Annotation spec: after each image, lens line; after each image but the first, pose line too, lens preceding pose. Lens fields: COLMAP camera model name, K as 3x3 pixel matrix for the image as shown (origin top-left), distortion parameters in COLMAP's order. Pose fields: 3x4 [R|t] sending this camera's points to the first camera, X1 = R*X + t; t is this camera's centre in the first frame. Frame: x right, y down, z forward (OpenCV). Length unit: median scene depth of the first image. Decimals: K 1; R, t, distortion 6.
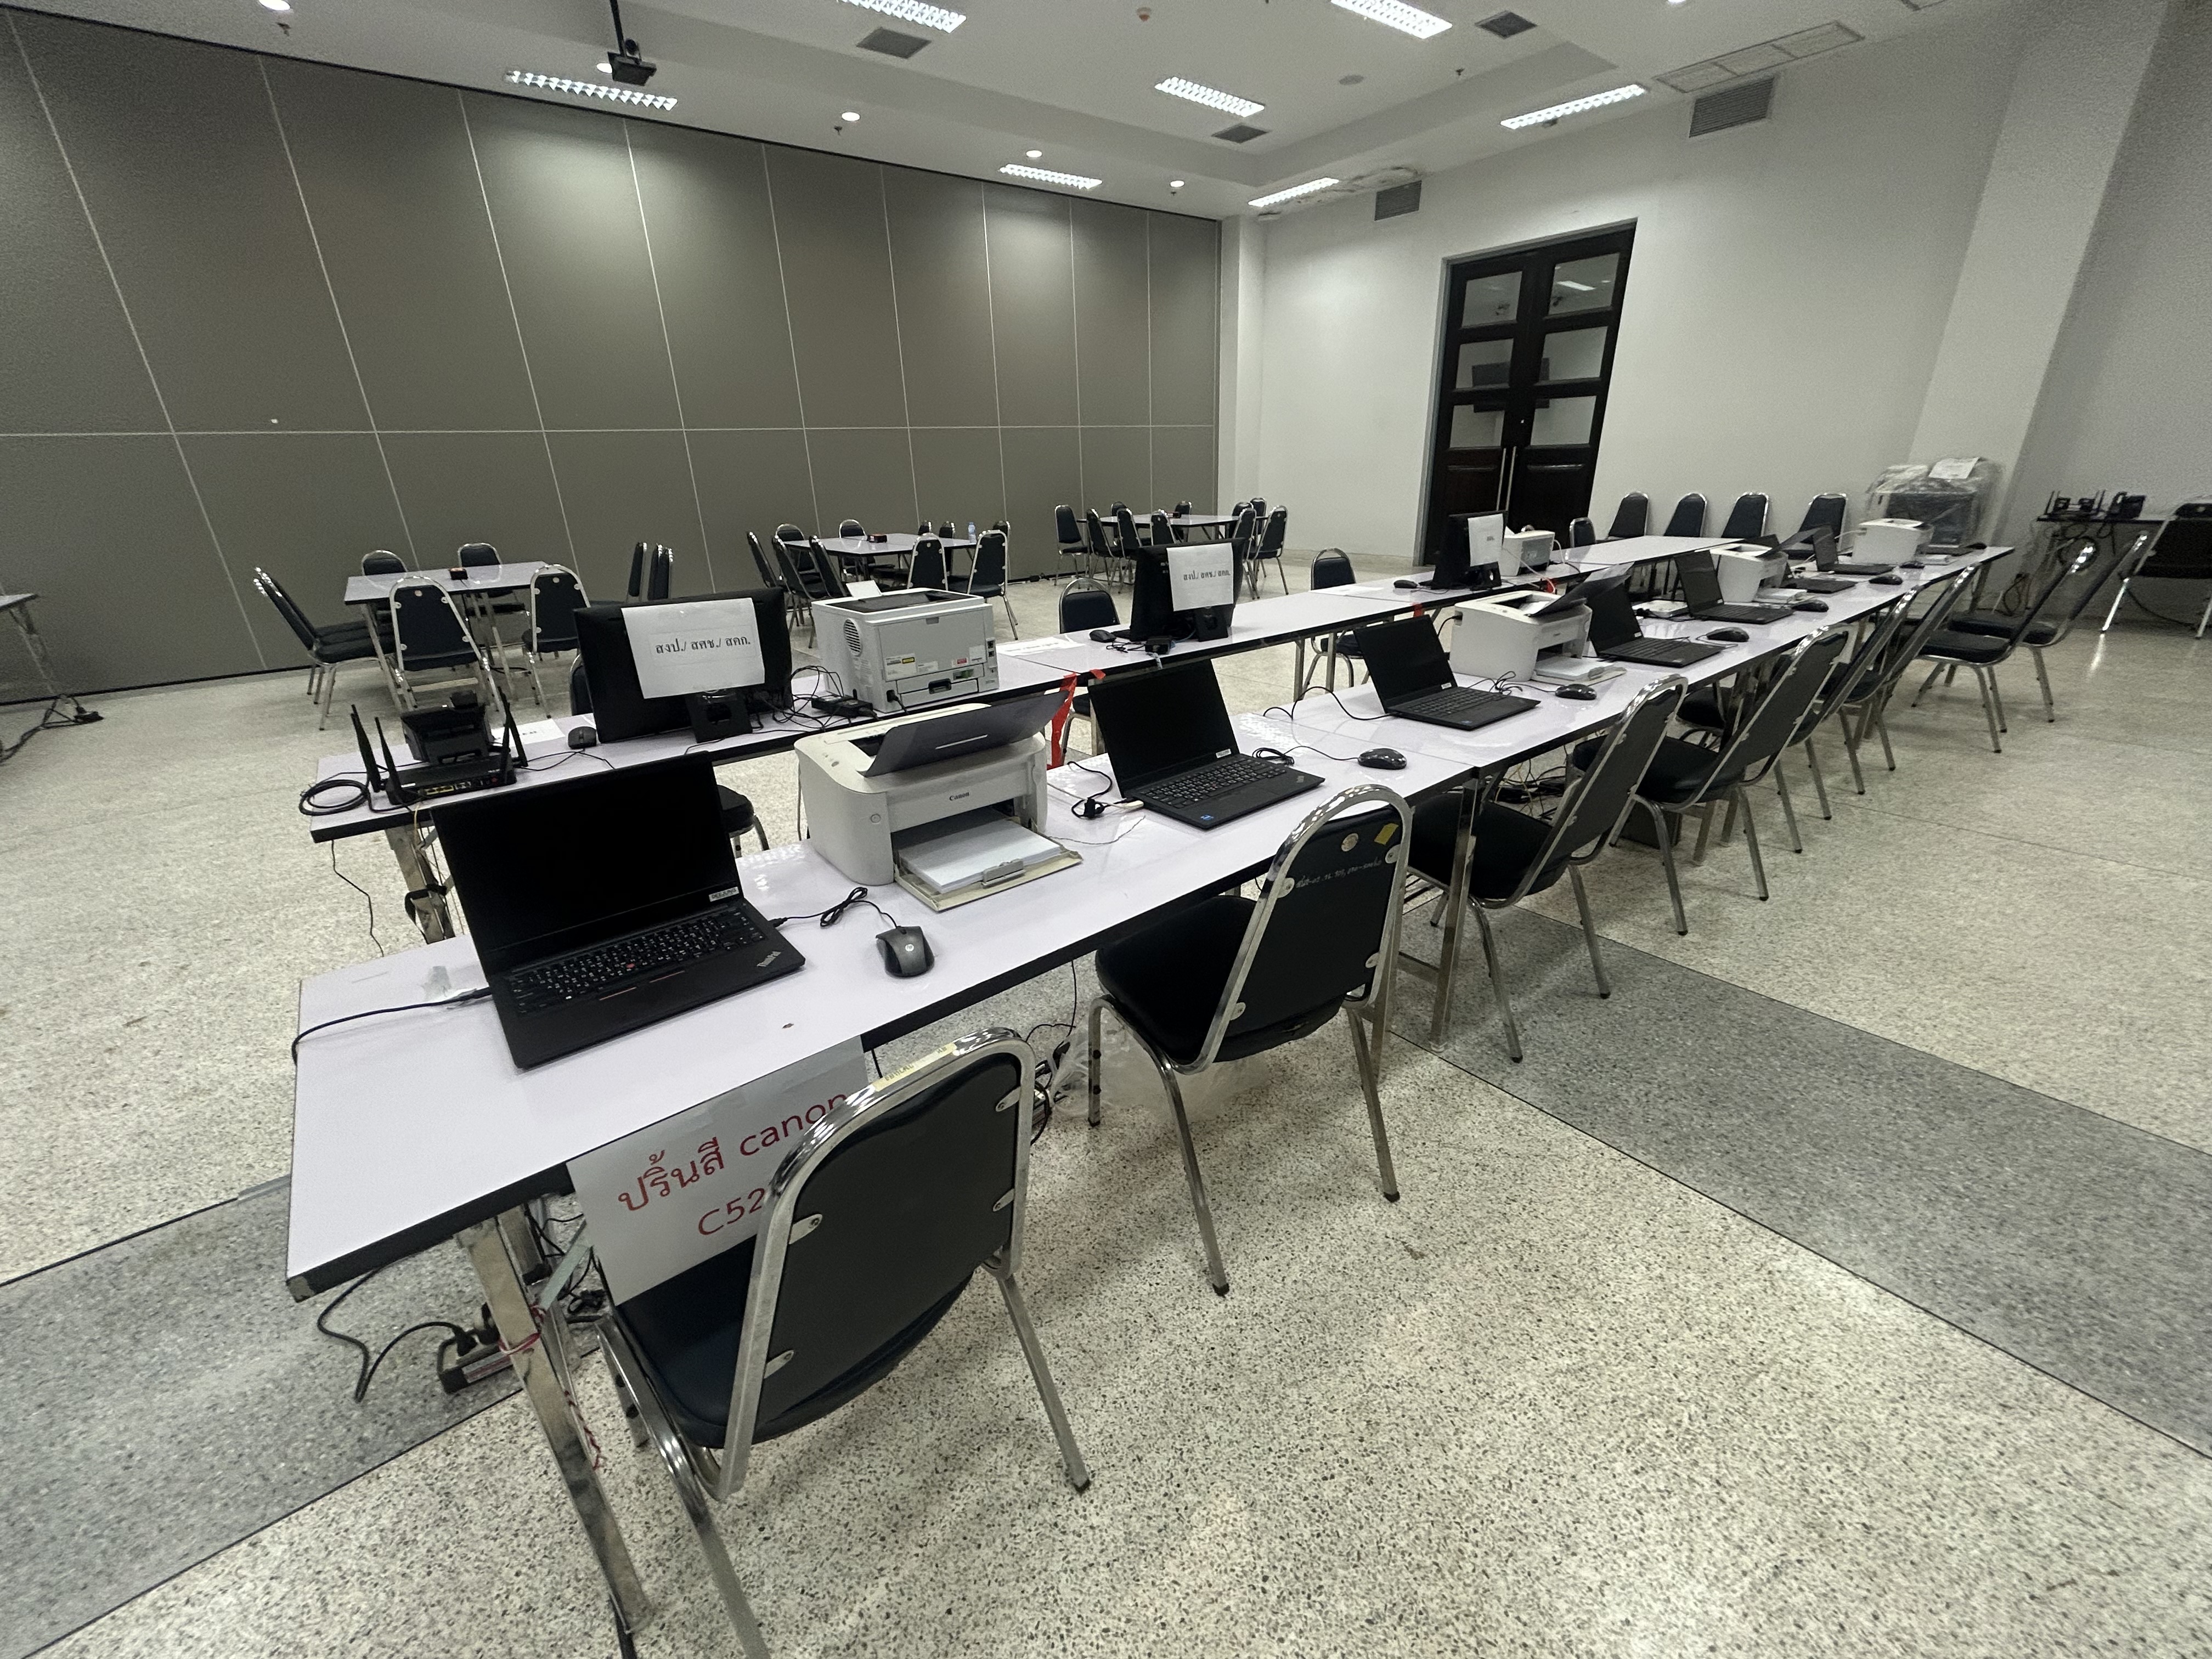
lens RADIAL K [[885.9, 0, 1105.9], [0, 885.9, 836.8], [0, 0, 1]] dist [0.000694, -0.001317]
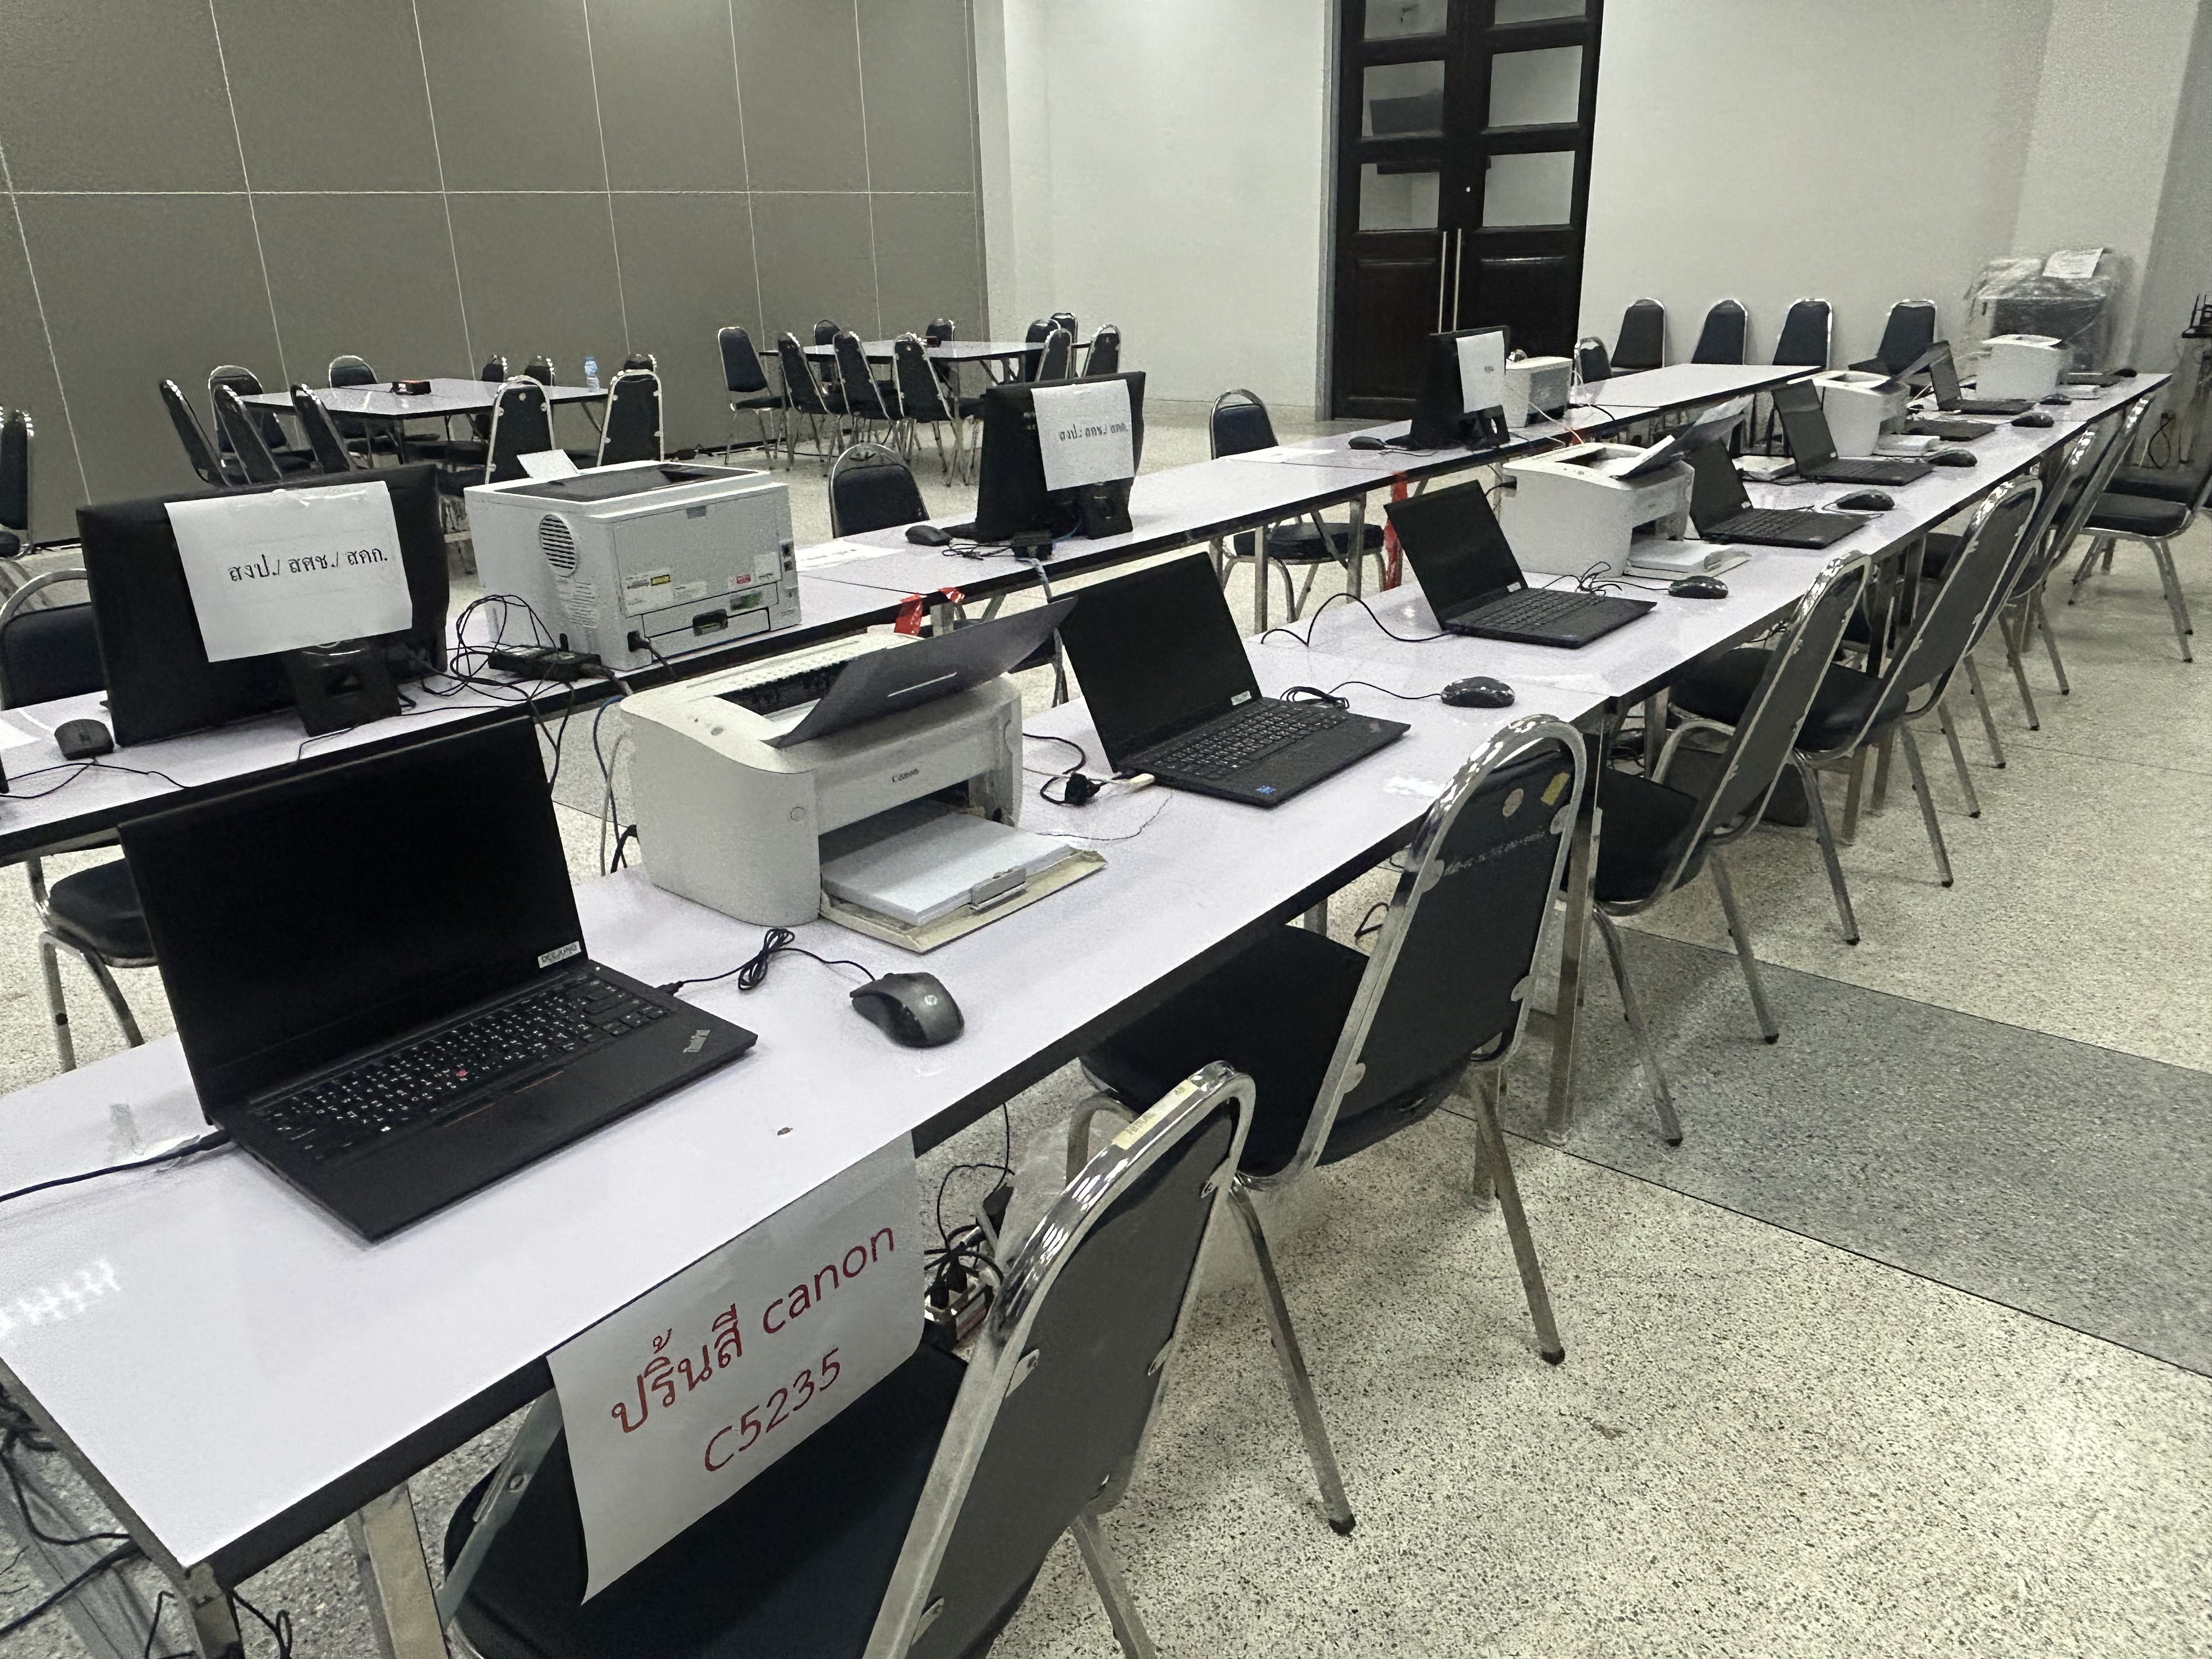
lens RADIAL K [[1535.4, 0, 1095.1], [0, 1535.4, 847.6], [0, 0, 1]] dist [0.004905, -0.011579]
pose [[0.979824, -0.071290, 0.186713, -0.167493], [0.077131, 0.996727, -0.024201, 0.028878], [-0.184377, 0.038114, 0.982116, -0.055332]]
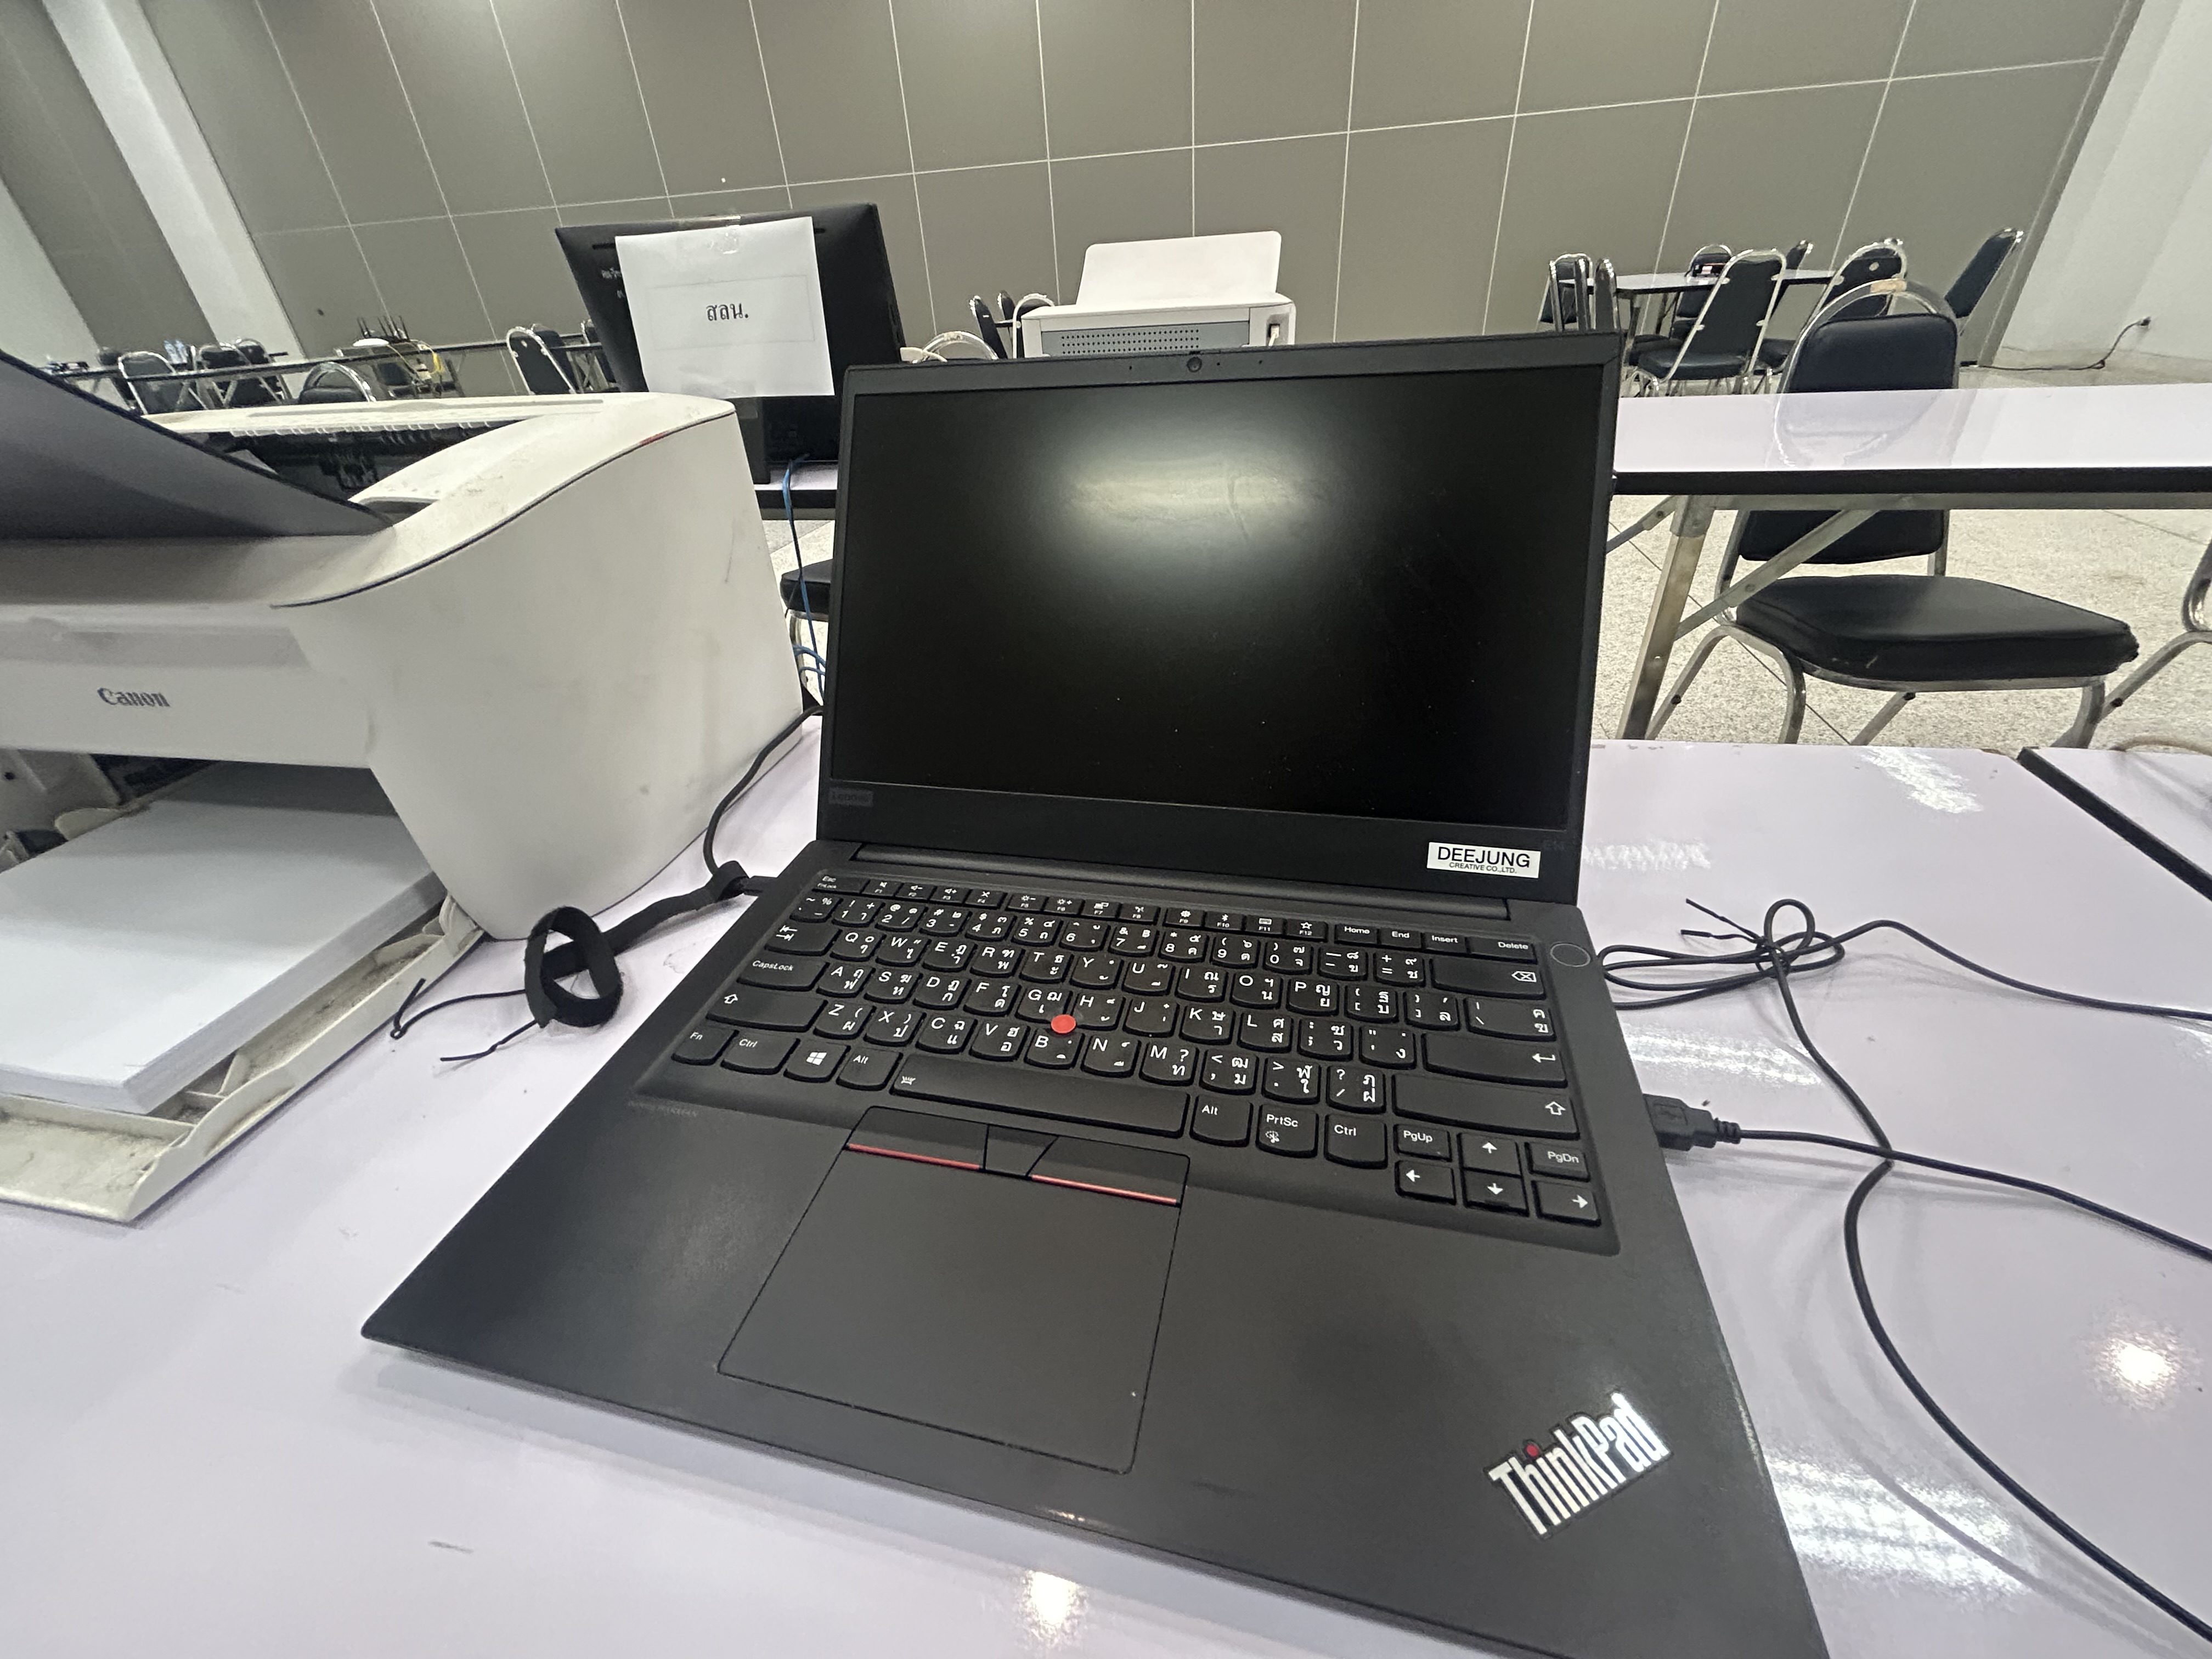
lens RADIAL K [[885.9, 0, 1099.7], [0, 885.9, 845.3], [0, 0, 1]] dist [0.000694, -0.001317]
pose [[0.599169, 0.427532, -0.676914, -0.207753], [-0.273110, 0.903916, 0.329161, 0.003647], [0.752601, -0.012351, 0.658361, 0.464475]]
